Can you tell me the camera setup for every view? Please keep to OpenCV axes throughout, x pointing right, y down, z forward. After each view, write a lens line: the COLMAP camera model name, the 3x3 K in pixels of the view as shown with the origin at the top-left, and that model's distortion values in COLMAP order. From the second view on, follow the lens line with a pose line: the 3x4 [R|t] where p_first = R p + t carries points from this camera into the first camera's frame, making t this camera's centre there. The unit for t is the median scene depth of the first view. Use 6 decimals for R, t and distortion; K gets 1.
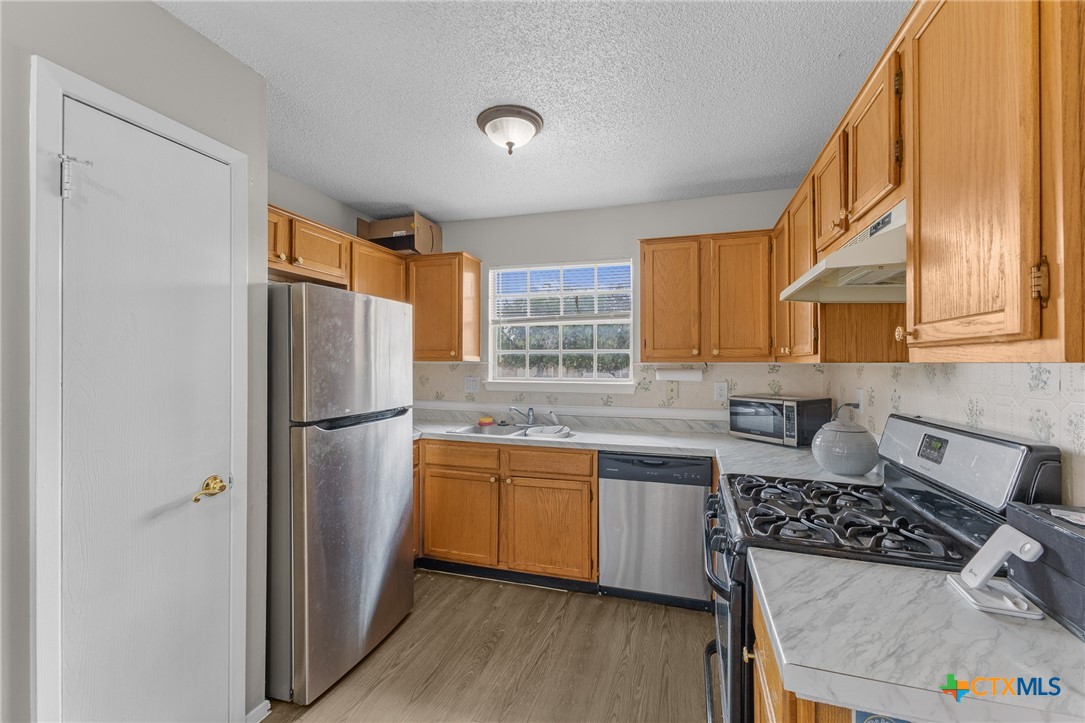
lens RADIAL K [[469.5, 0, 556.7], [0, 469.5, 359.5], [0, 0, 1]] dist [0.007246, -0.000001]
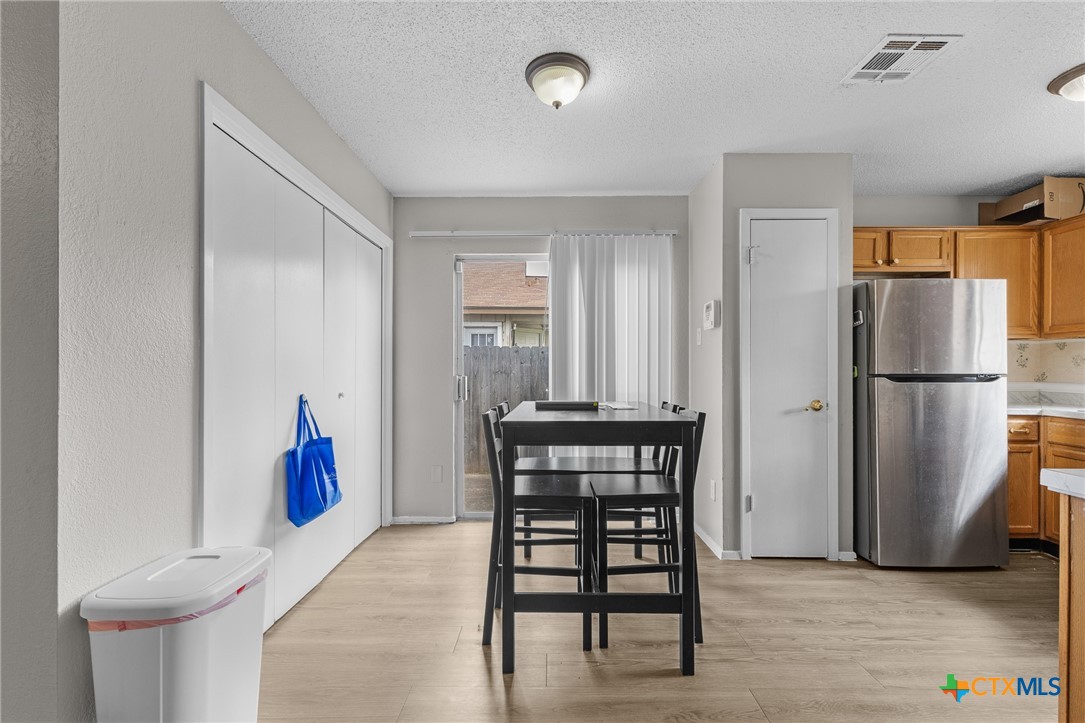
lens RADIAL K [[469.5, 0, 545.4], [0, 469.5, 369.1], [0, 0, 1]] dist [0.007246, -0.000001]
pose [[0.279057, -0.000035, -0.960275, 0.395156], [0.006660, 0.999976, 0.001899, 0.071908], [0.960251, -0.006926, 0.279050, -0.270590]]
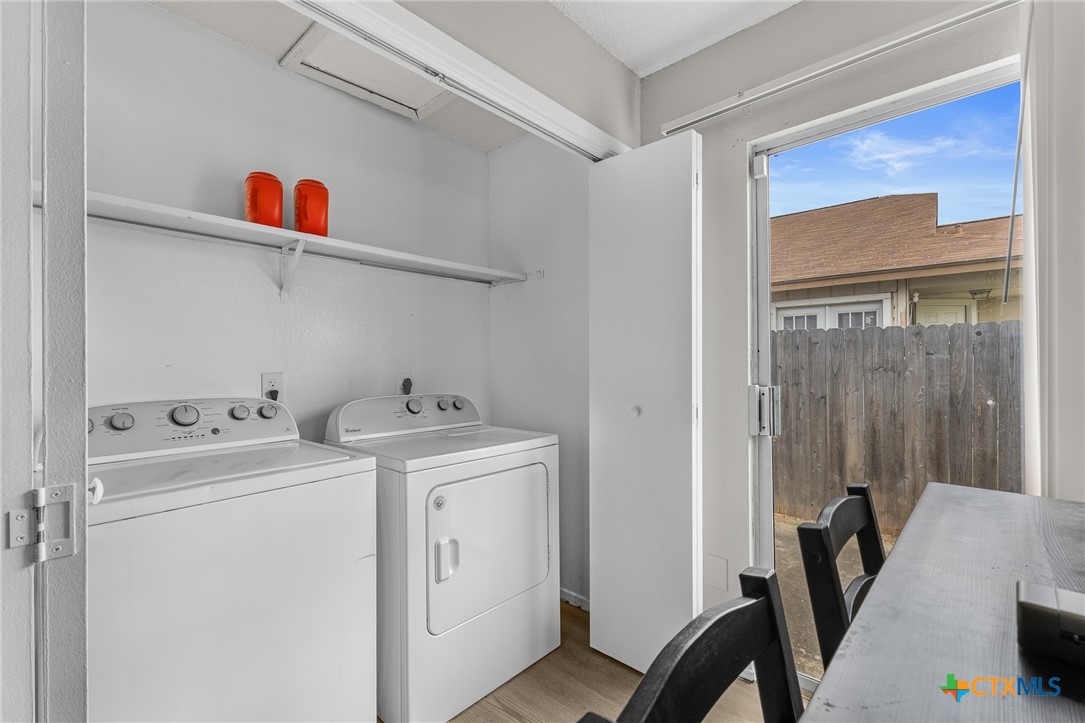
lens RADIAL K [[469.5, 0, 541.1], [0, 469.5, 360.1], [0, 0, 1]] dist [0.007246, -0.000001]
pose [[-0.442565, 0.000285, -0.896736, -0.198188], [0.015465, 0.999854, -0.007314, 0.056576], [0.896603, -0.017105, -0.442505, -0.124569]]
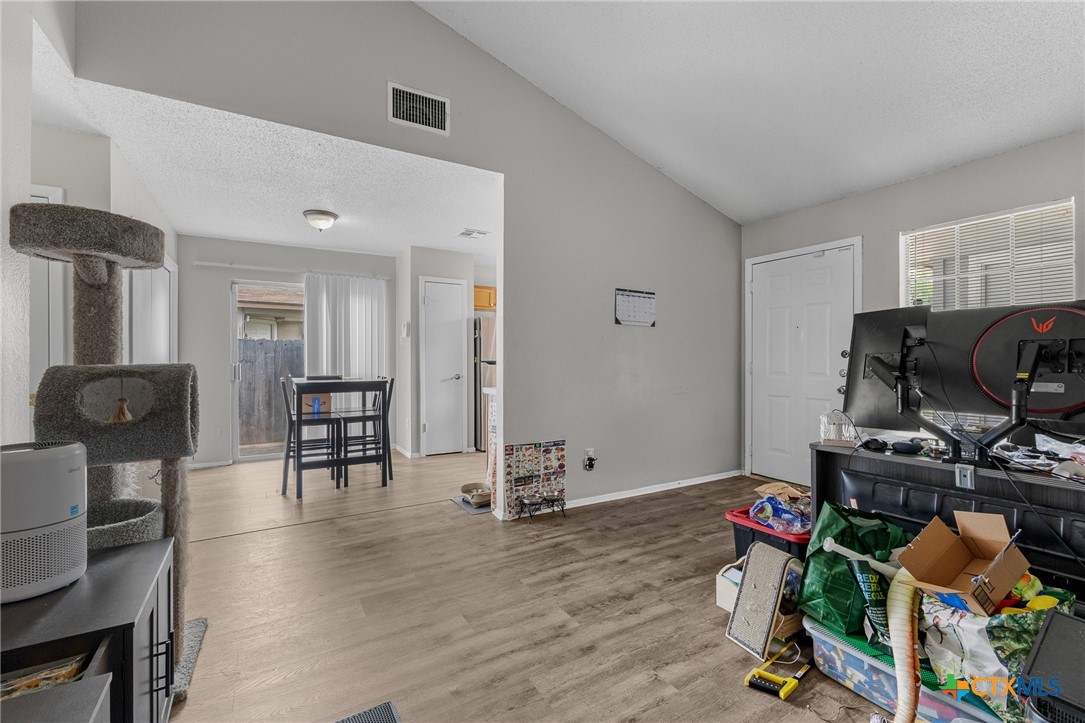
lens RADIAL K [[469.5, 0, 544.1], [0, 469.5, 362.5], [0, 0, 1]] dist [0.007246, -0.000001]
pose [[0.734525, 0.006671, -0.678549, 1.258134], [0.004345, 0.999885, 0.014533, 0.066079], [0.678568, -0.013623, 0.734411, -0.675924]]
